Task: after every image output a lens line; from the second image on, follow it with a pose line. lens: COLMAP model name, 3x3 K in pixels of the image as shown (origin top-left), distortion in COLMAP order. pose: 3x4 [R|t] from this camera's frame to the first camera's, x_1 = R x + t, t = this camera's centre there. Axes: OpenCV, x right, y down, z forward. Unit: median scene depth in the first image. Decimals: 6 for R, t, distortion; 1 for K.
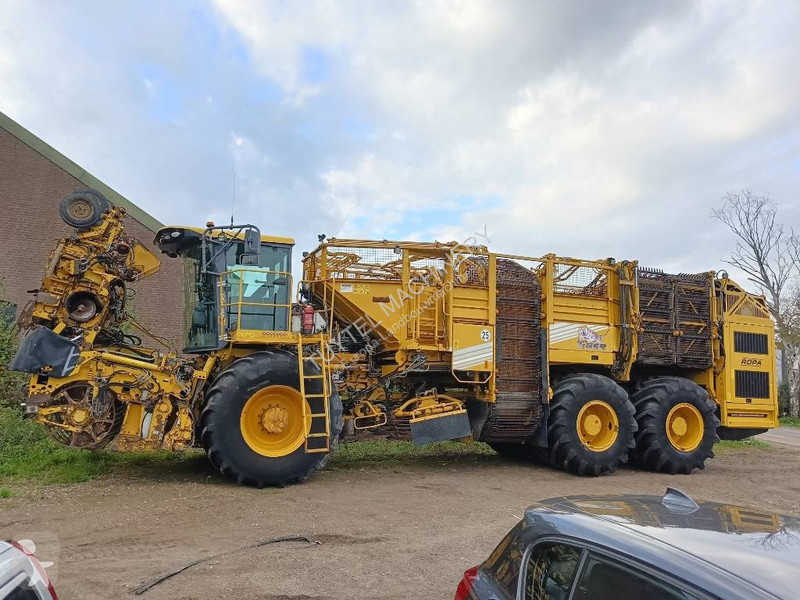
lens RADIAL K [[596.8, 0, 400.0], [0, 596.8, 300.0], [0, 0, 1]] dist [0.098461, -0.144913]
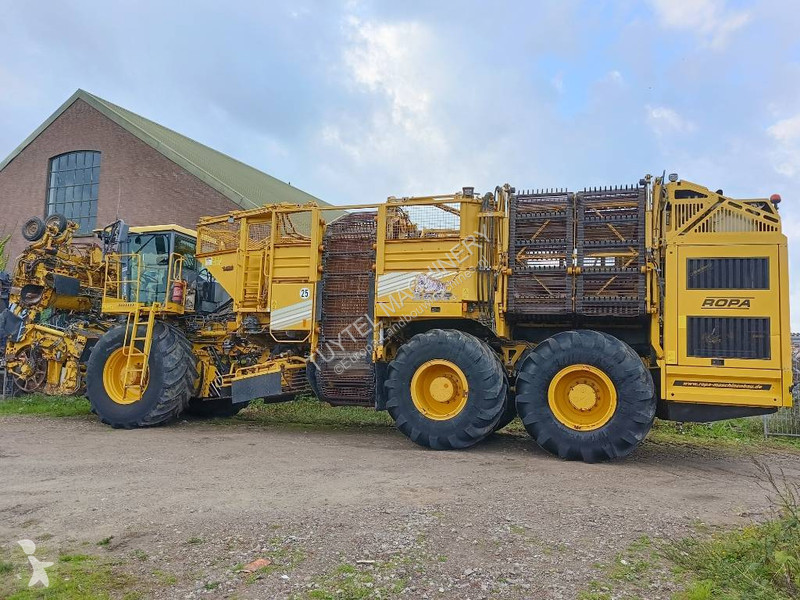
lens RADIAL K [[602.8, 0, 399.0], [0, 602.8, 294.6], [0, 0, 1]] dist [0.082510, -0.108370]
pose [[0.767518, -0.074069, -0.636734, 0.869487], [0.089481, 0.995956, -0.007996, 0.081085], [0.634751, -0.050839, 0.771042, 0.334471]]
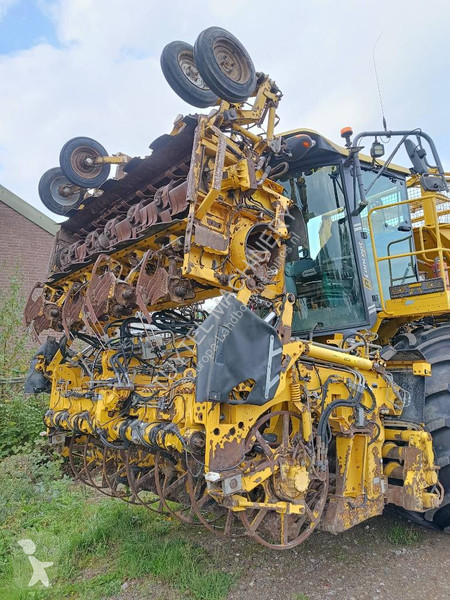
lens RADIAL K [[447.6, 0, 225.0], [0, 447.6, 300.0], [0, 0, 1]] dist [0.098461, -0.144913]
pose [[0.955905, -0.056725, 0.288147, -0.521556], [0.049928, 0.998275, 0.030890, 0.027235], [-0.289402, -0.015141, 0.957088, 0.515193]]
